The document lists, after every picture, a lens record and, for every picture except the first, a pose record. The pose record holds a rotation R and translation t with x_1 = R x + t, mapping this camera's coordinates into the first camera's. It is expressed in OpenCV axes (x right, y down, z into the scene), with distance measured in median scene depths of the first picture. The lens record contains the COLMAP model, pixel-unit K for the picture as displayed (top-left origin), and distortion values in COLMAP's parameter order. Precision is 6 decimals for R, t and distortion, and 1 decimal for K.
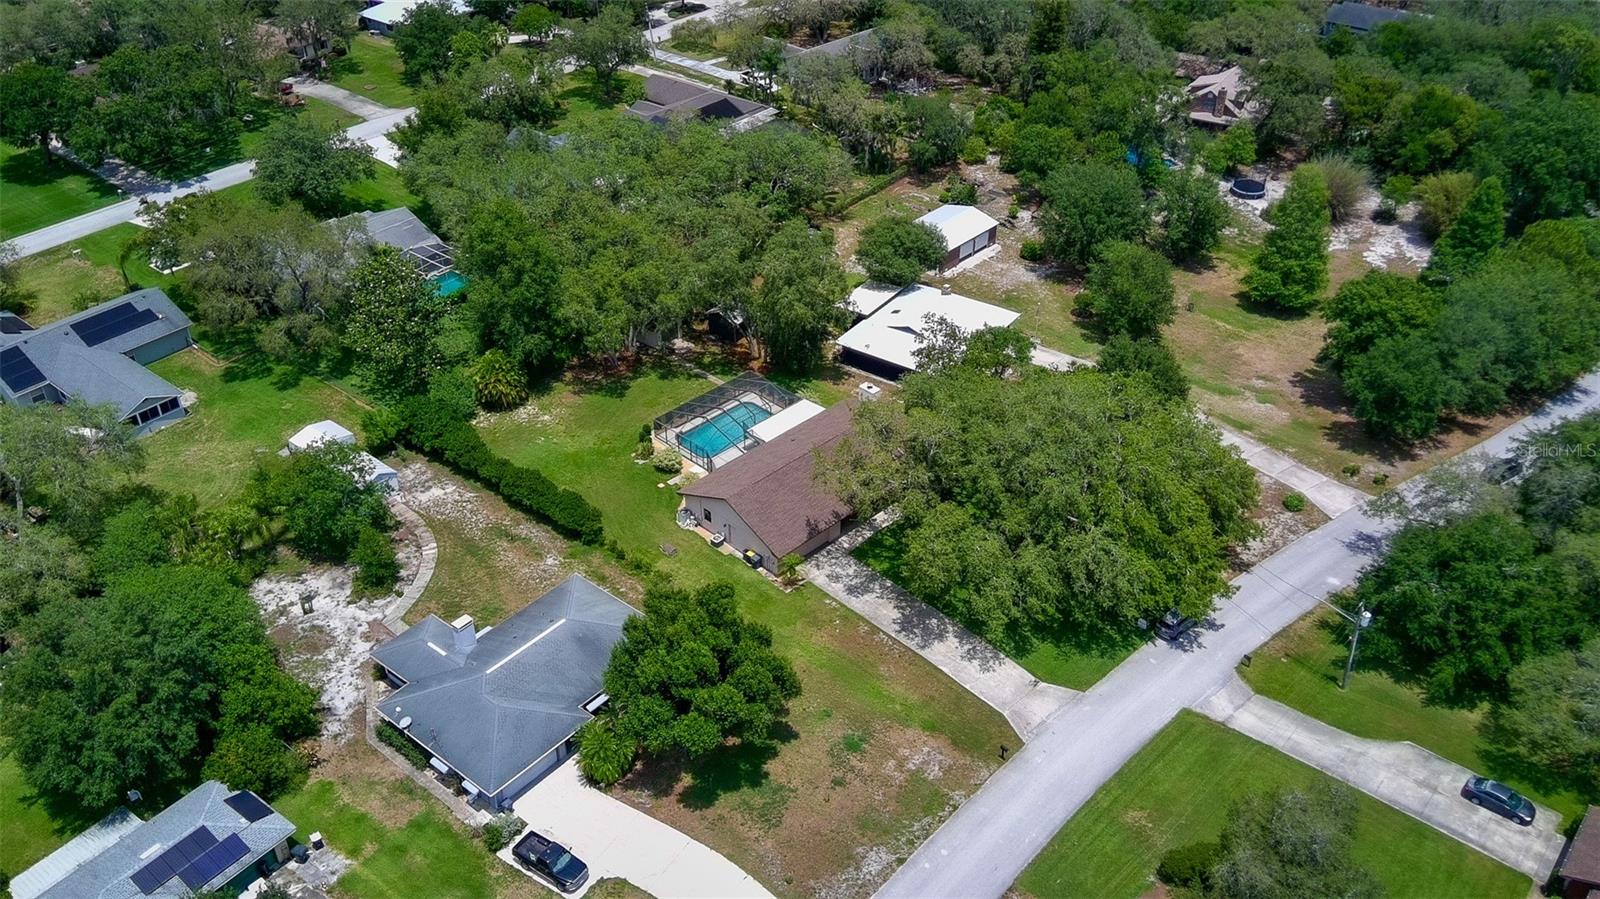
lens RADIAL K [[1325.3, 0, 806.4], [0, 1325.3, 445.8], [0, 0, 1]] dist [0.122386, -0.198186]
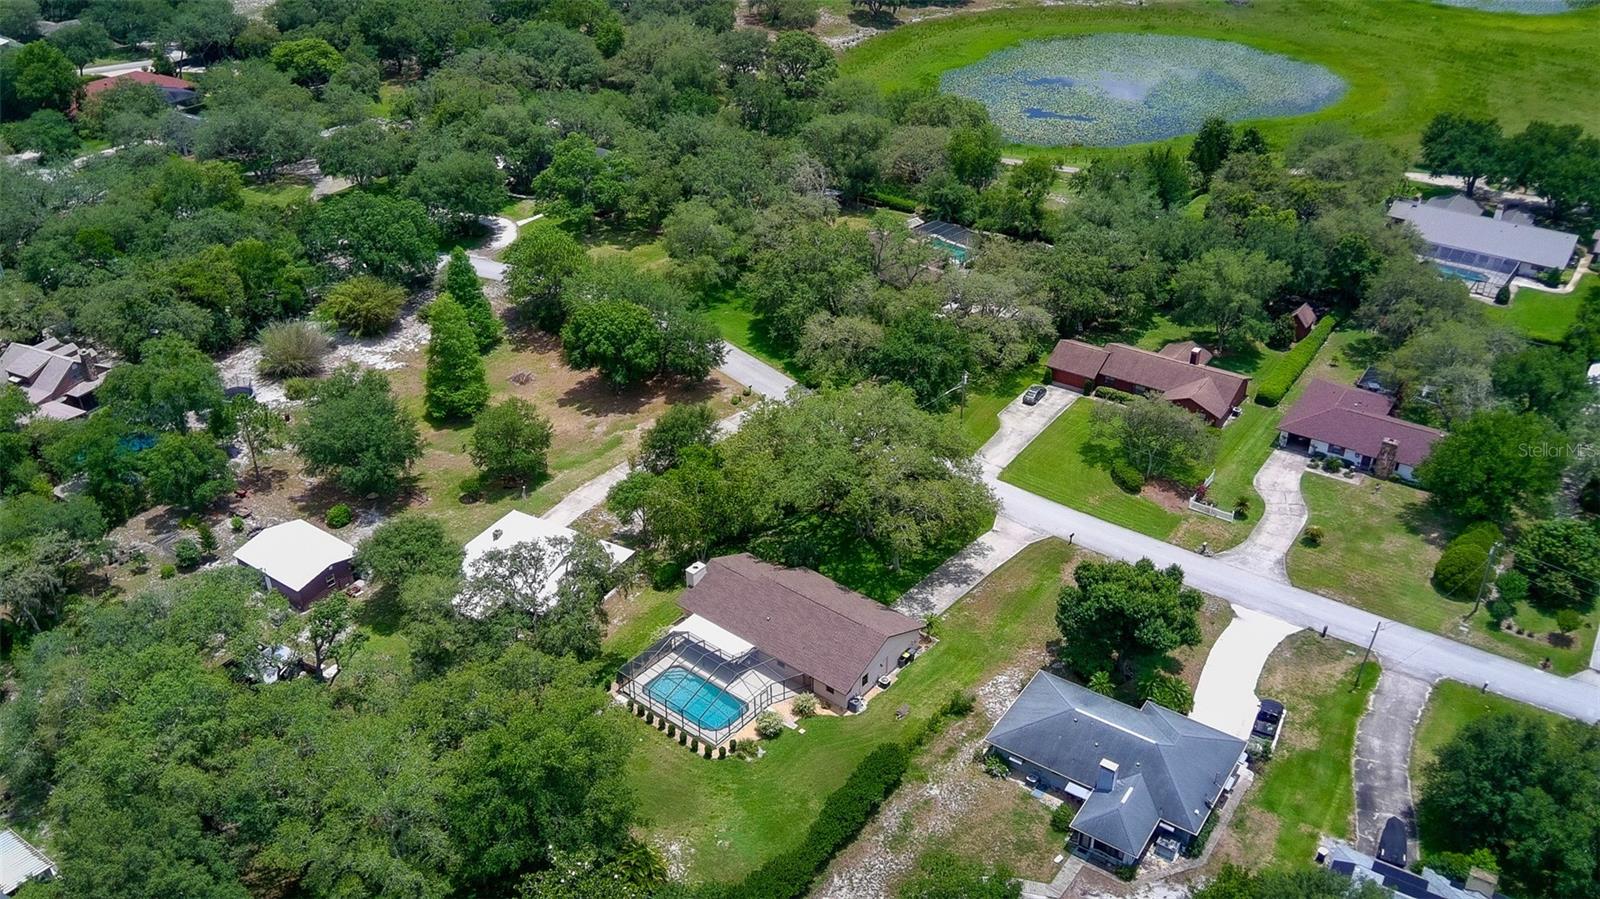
lens RADIAL K [[1325.3, 0, 806.4], [0, 1325.3, 445.8], [0, 0, 1]] dist [0.122386, -0.198186]
pose [[-0.096345, -0.509169, 0.855257, -0.997365], [0.562832, 0.680822, 0.468724, -0.678124], [-0.820937, 0.526525, 0.220983, 0.775887]]
